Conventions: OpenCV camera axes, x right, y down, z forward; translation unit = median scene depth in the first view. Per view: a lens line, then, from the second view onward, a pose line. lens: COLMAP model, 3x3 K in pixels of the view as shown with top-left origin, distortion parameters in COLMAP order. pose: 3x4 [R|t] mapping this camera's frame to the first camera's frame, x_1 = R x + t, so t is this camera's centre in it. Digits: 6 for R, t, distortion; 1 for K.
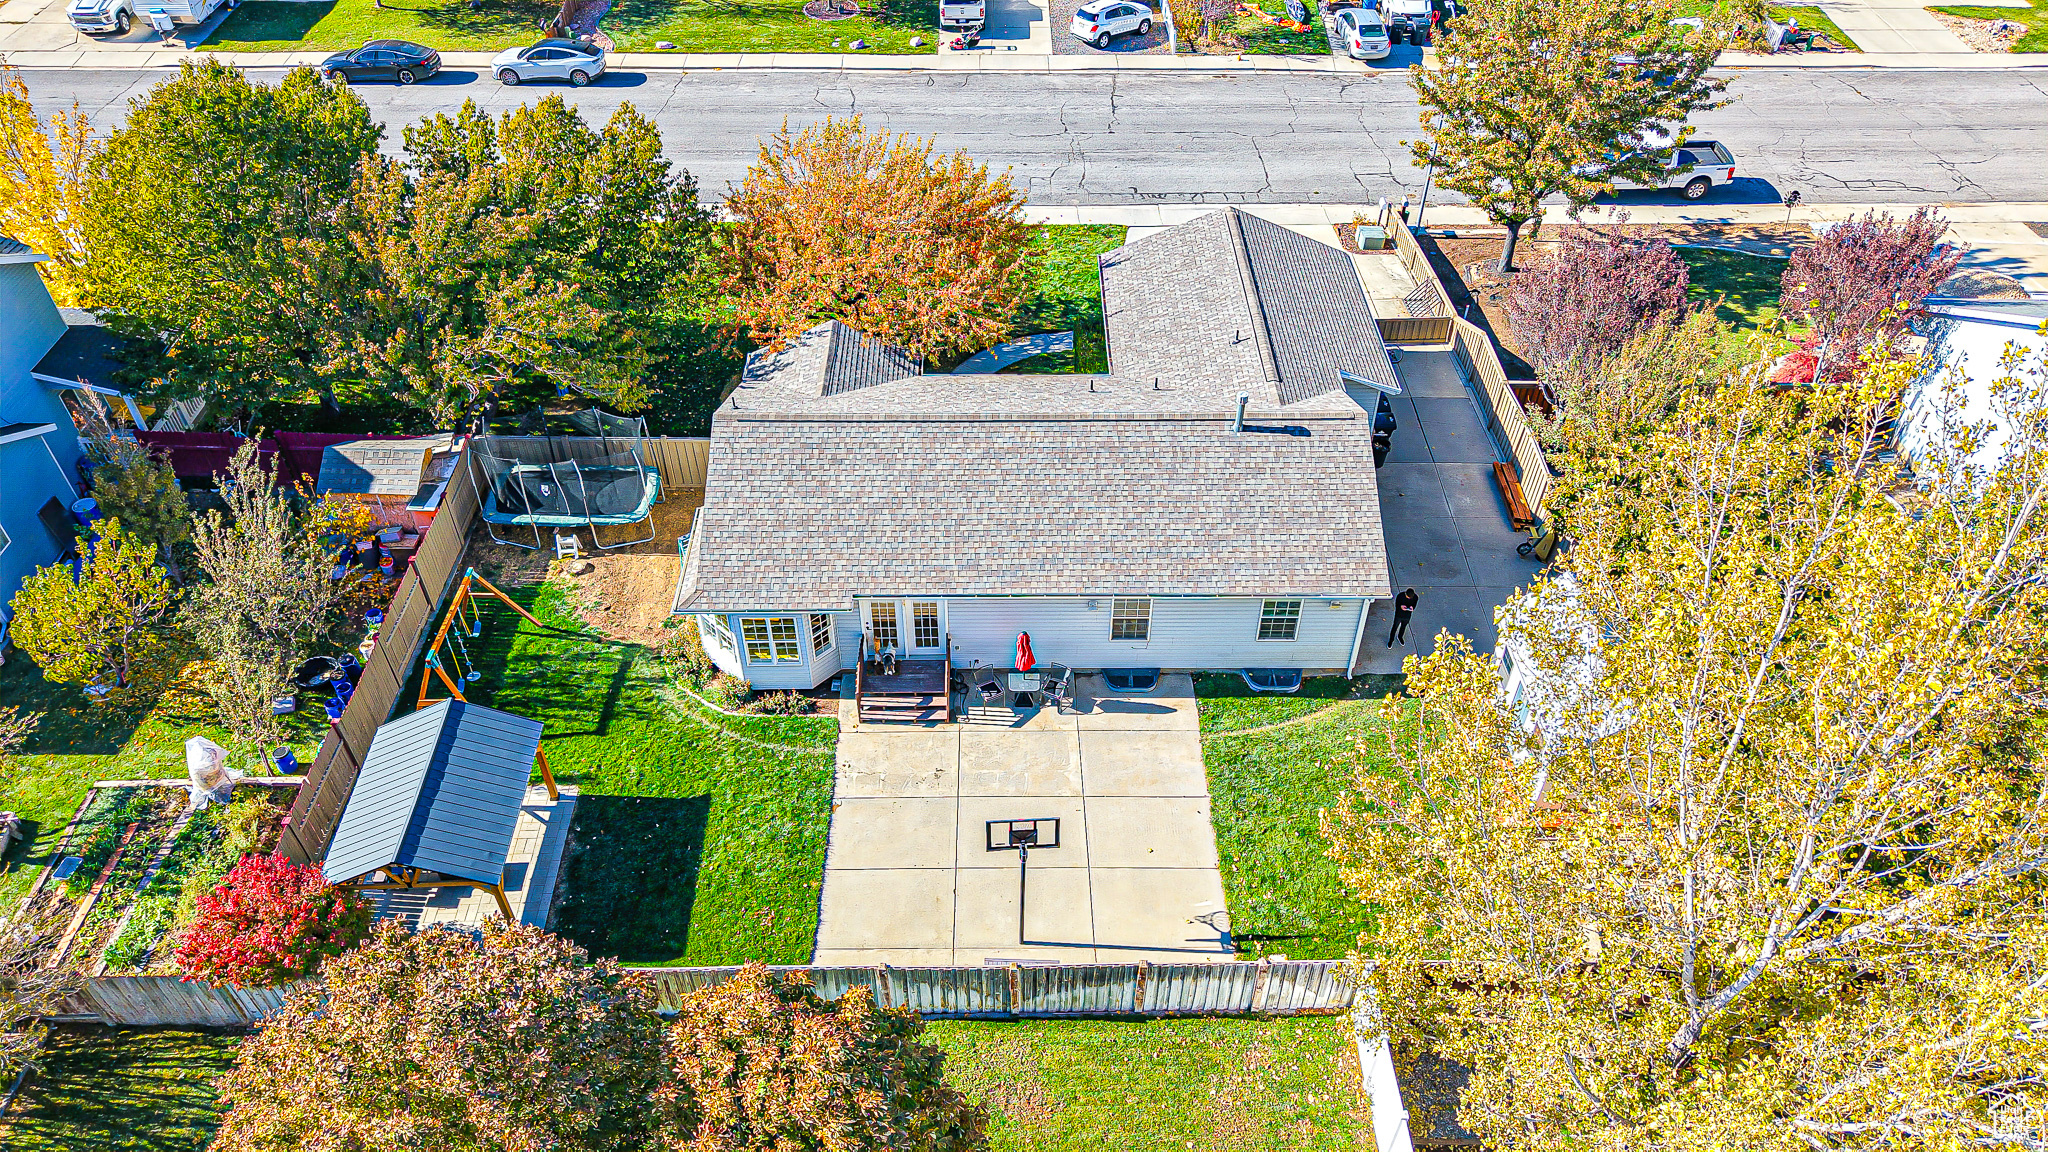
lens RADIAL K [[1370.7, 0, 1024.9], [0, 1370.7, 574.9], [0, 0, 1]] dist [0.030355, -0.033569]
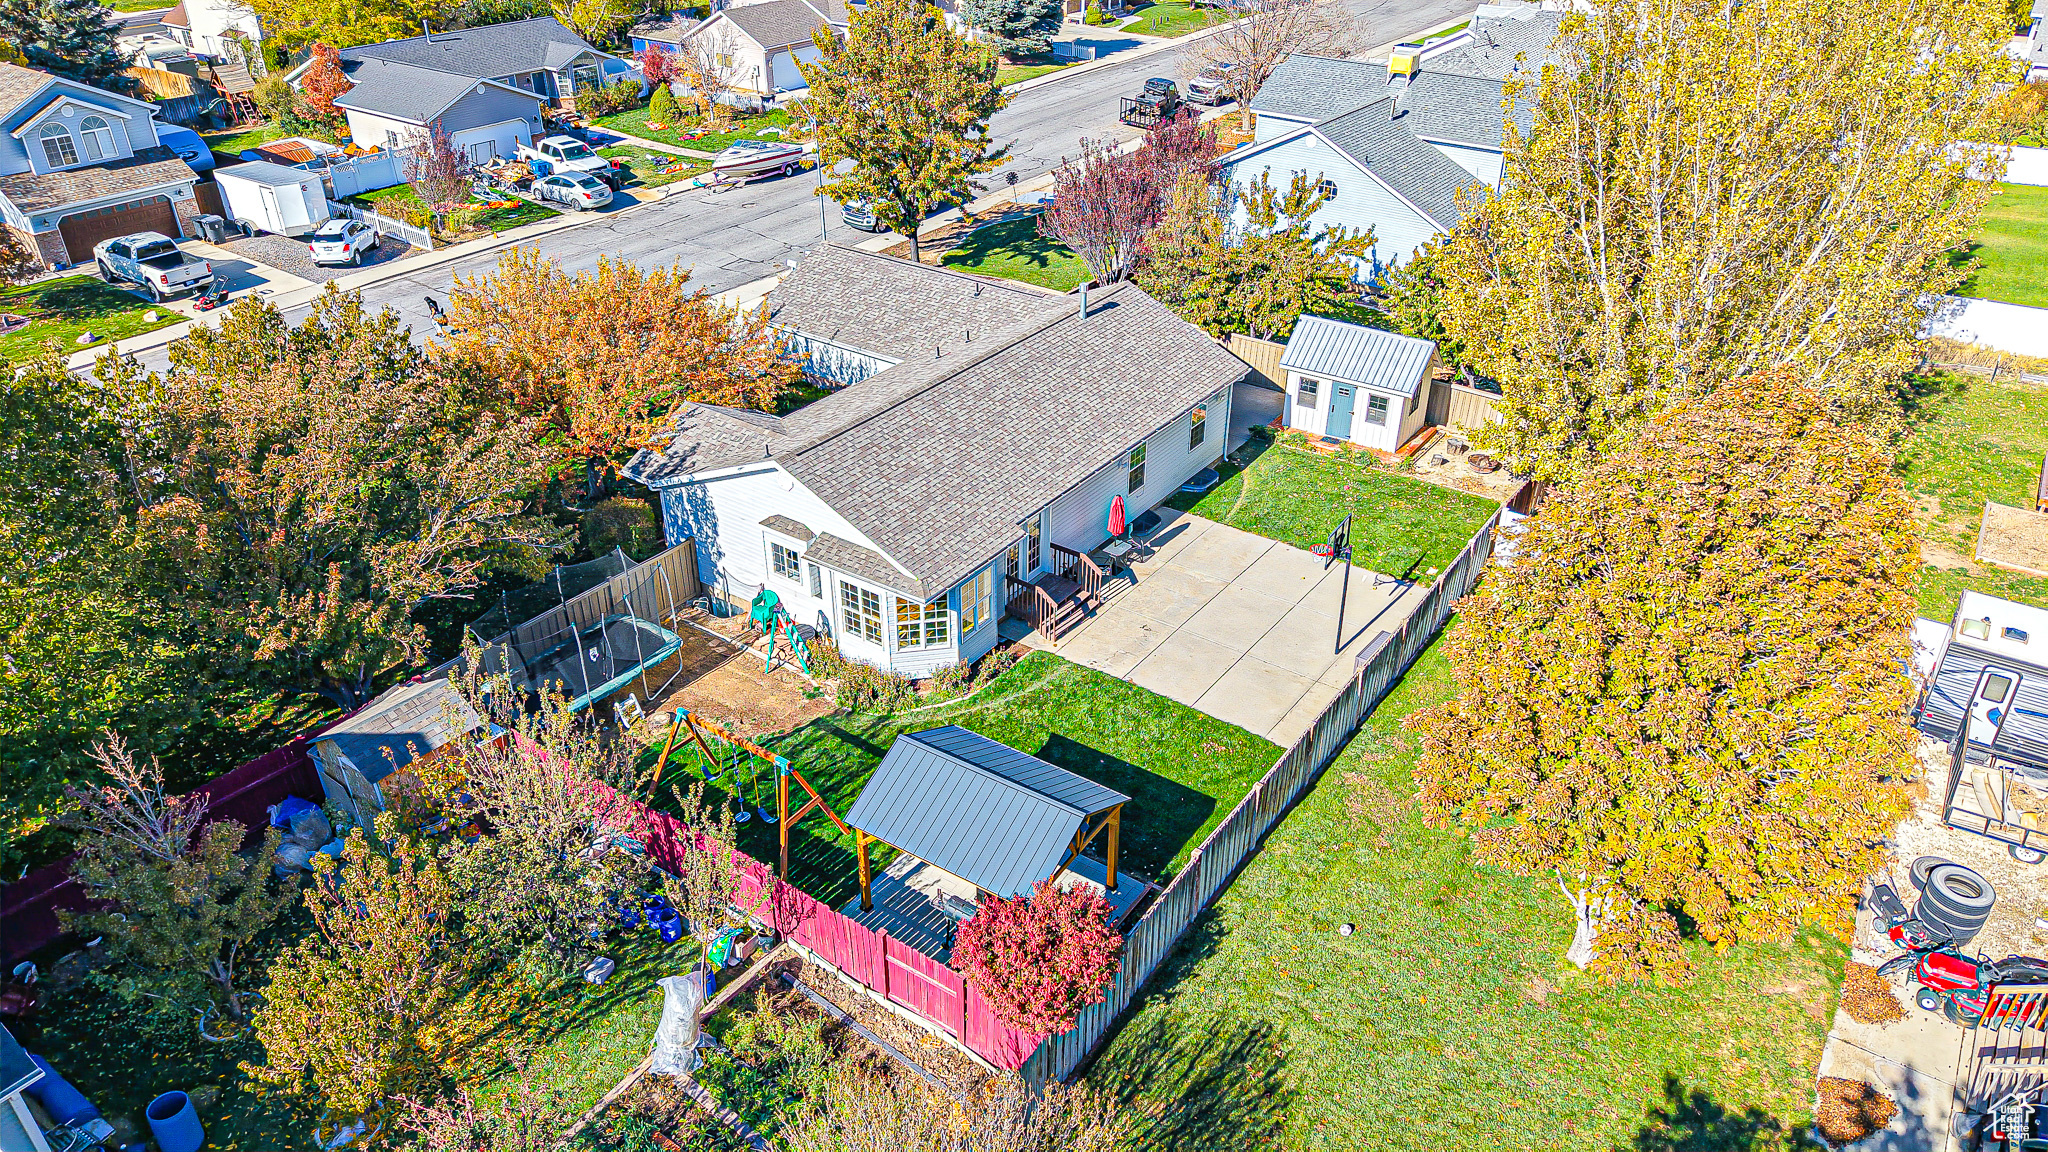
lens RADIAL K [[1370.7, 0, 1024.9], [0, 1370.7, 574.9], [0, 0, 1]] dist [0.030355, -0.033569]
pose [[0.590987, -0.417882, 0.690007, -0.822911], [0.540847, 0.839893, 0.045424, 0.003499], [-0.598514, 0.346343, 0.722376, 0.221455]]
